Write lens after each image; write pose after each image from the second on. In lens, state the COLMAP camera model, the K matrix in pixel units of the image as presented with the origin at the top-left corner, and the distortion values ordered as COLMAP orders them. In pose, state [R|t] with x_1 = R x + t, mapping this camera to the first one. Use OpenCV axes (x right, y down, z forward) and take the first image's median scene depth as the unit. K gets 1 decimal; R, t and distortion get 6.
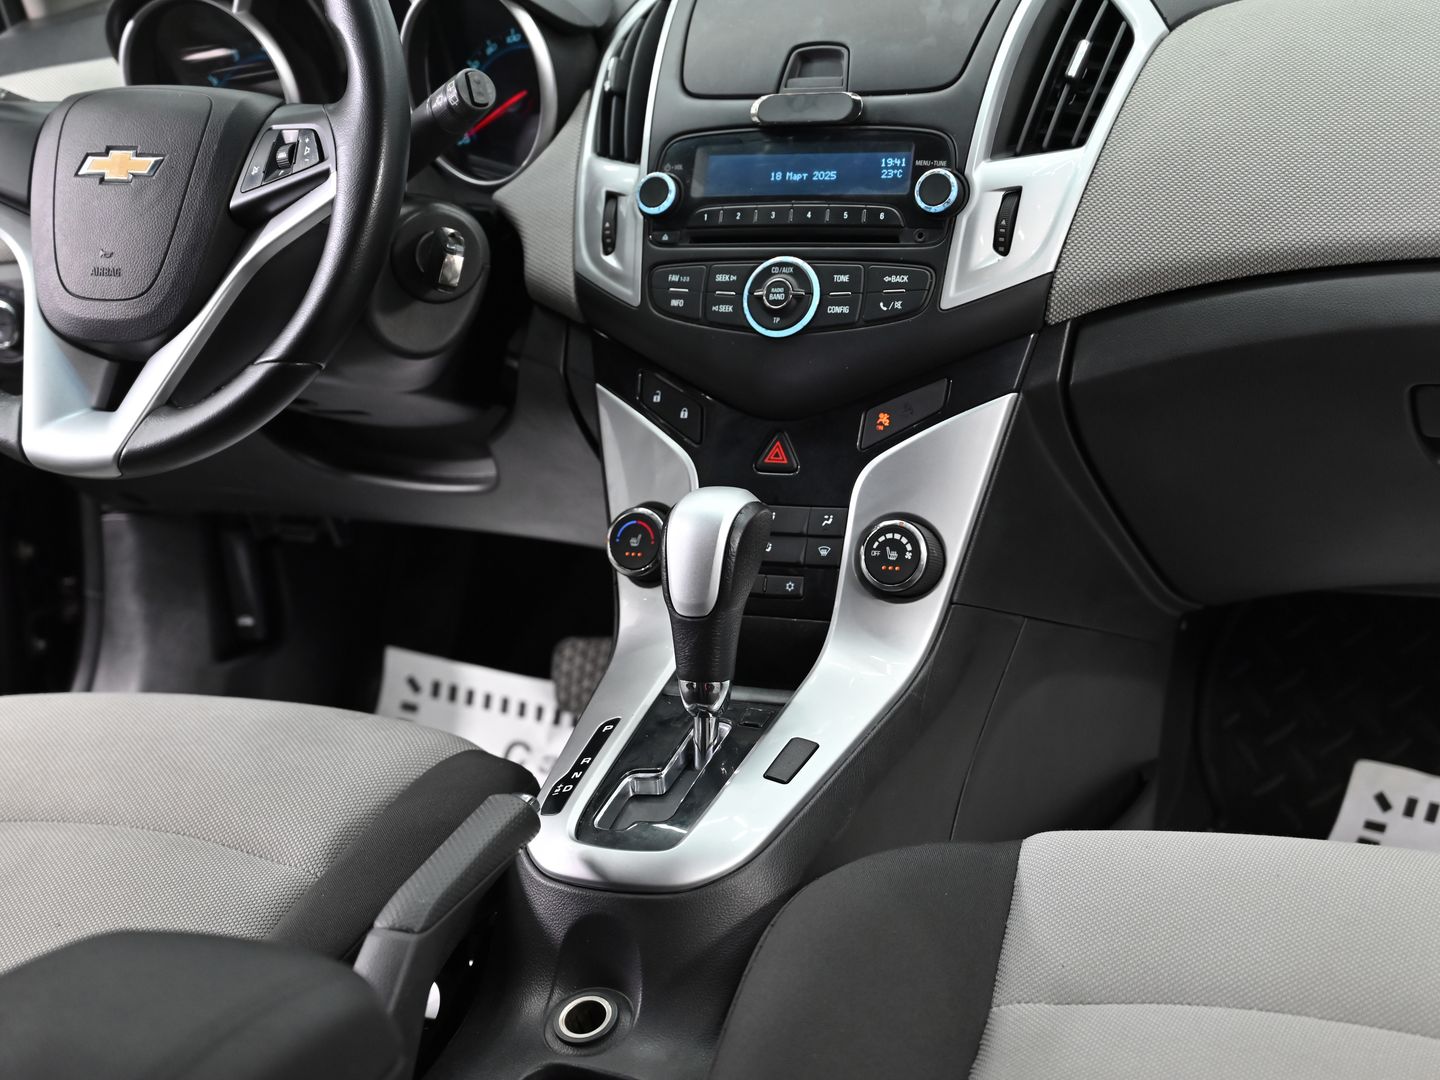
lens RADIAL K [[2595.3, 0, 721.7], [0, 2595.3, 540.4], [0, 0, 1]] dist [0.008299, 0.000000]
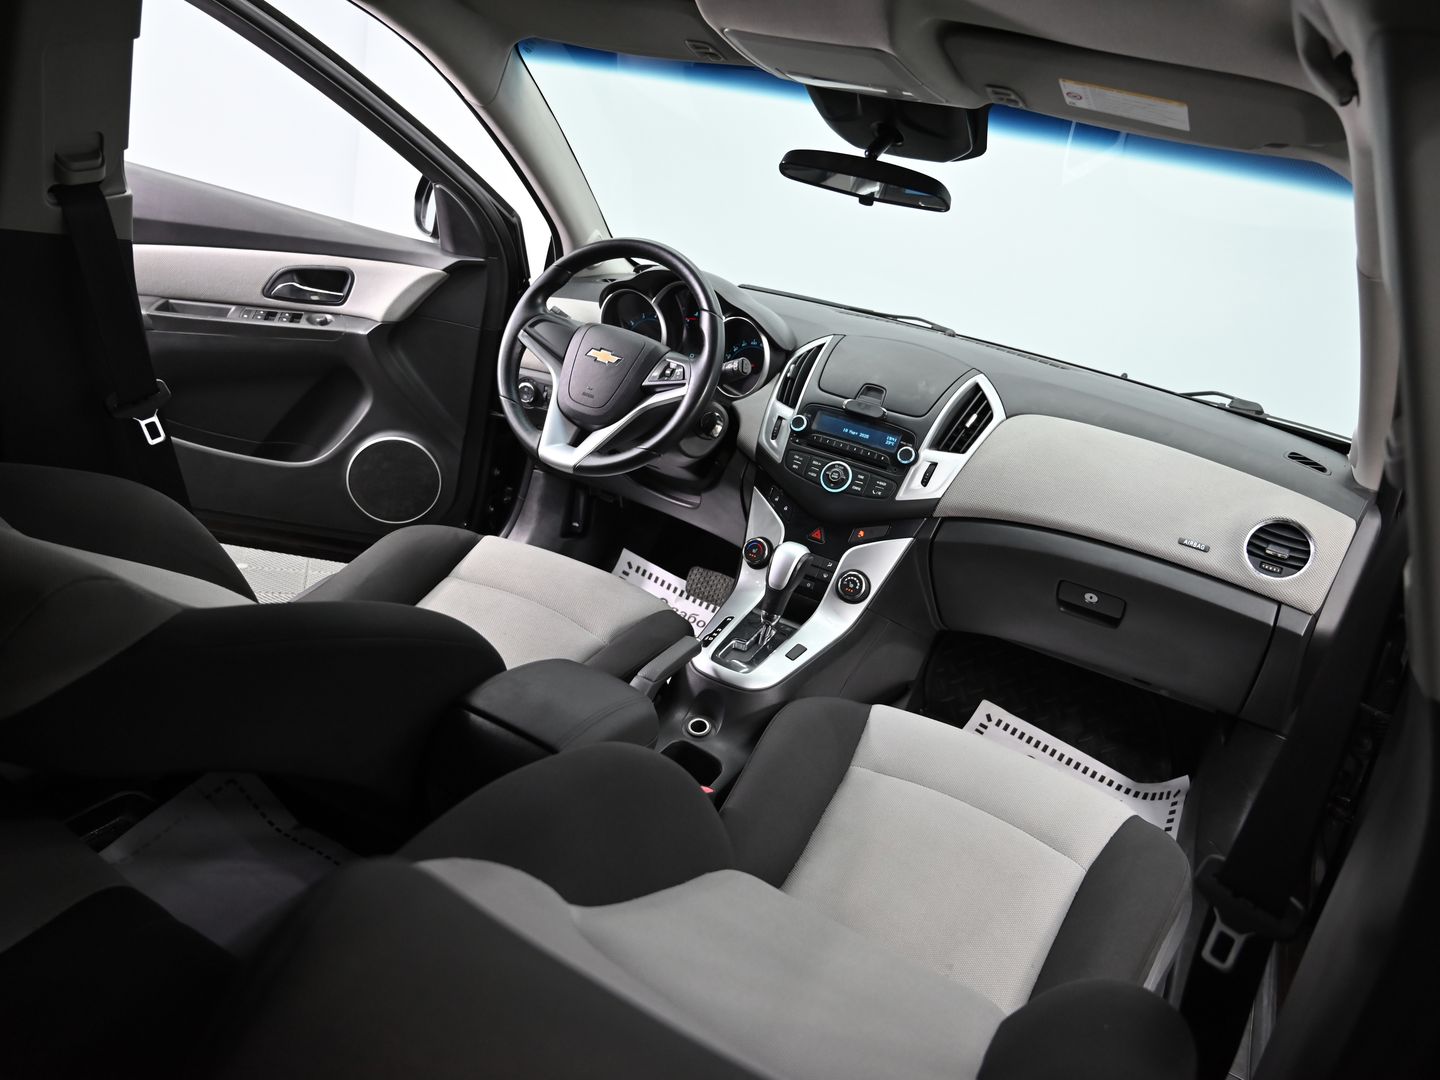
lens RADIAL K [[1083.0, 0, 714.7], [0, 1083.0, 543.9], [0, 0, 1]] dist [-0.010860, 0.003777]
pose [[0.960933, 0.275947, 0.021456, -0.098610], [-0.276513, 0.960519, 0.030722, -0.029169], [-0.012131, -0.035454, 0.999298, -0.083614]]
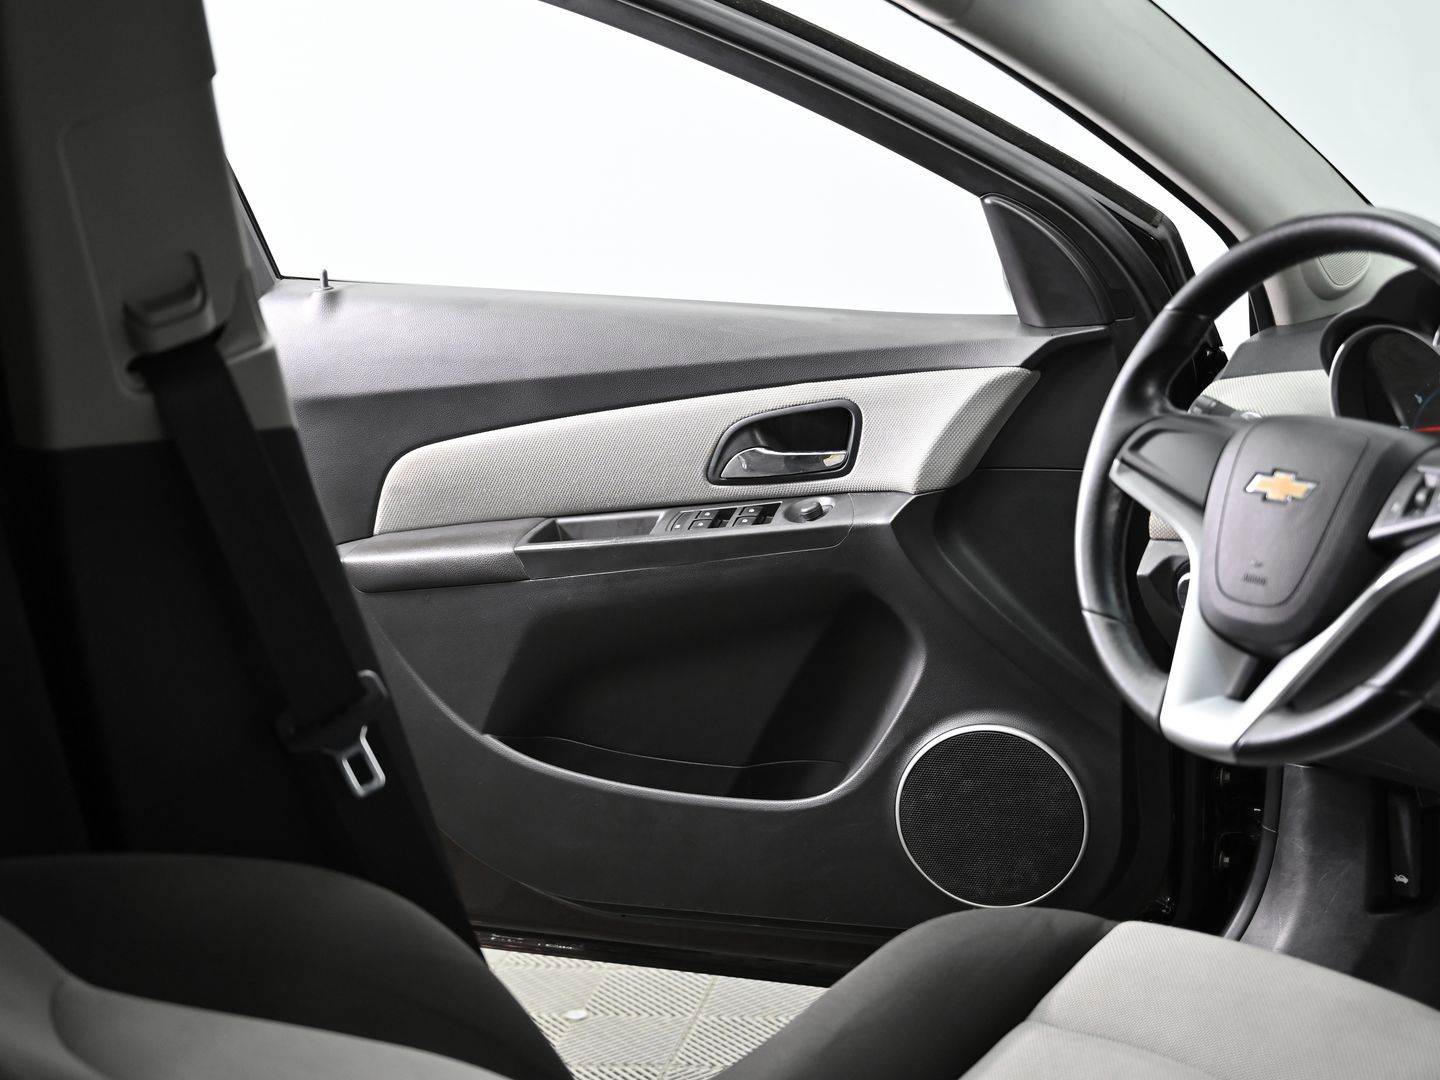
lens RADIAL K [[2294.4, 0, 718.0], [0, 2294.4, 547.8], [0, 0, 1]] dist [0.003156, 0.000000]
pose [[0.841628, 0.123416, -0.525766, 0.088552], [-0.153958, 0.987970, -0.014539, -0.067081], [0.517647, 0.093183, 0.850505, 0.034247]]
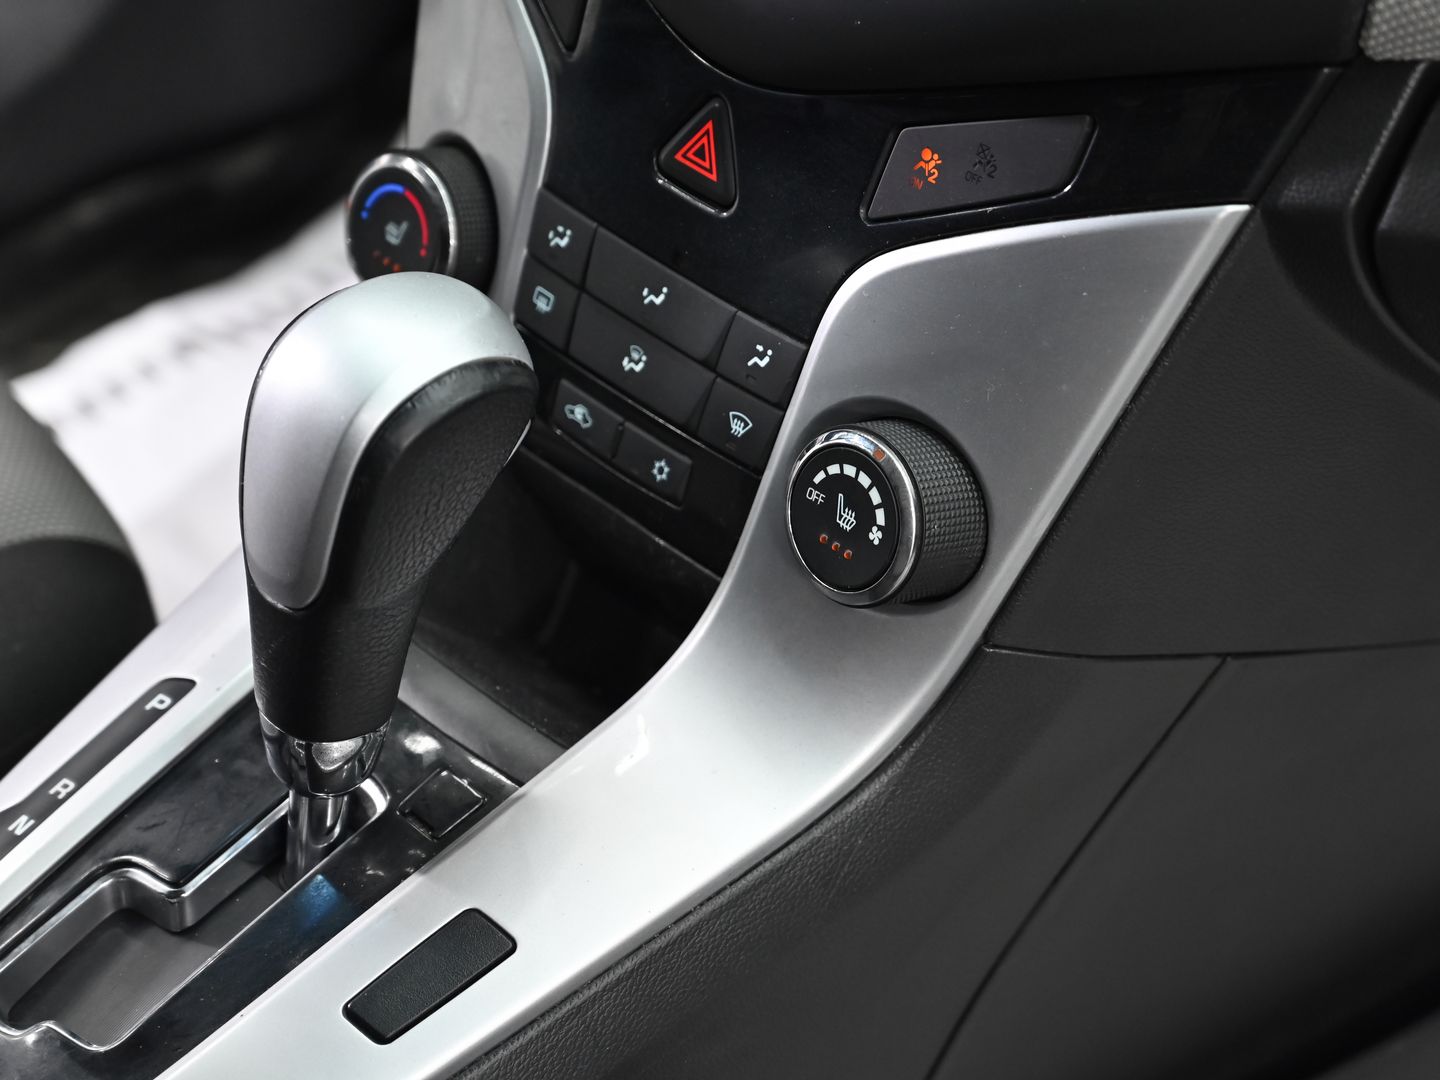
lens RADIAL K [[4111.5, 0, 720.3], [0, 4111.5, 538.7], [0, 0, 1]] dist [-0.012728, 0.000000]
pose [[0.922853, 0.283012, -0.261241, 0.210421], [-0.157157, 0.895942, 0.415439, -0.248055], [0.351631, -0.342333, 0.871300, 0.420848]]
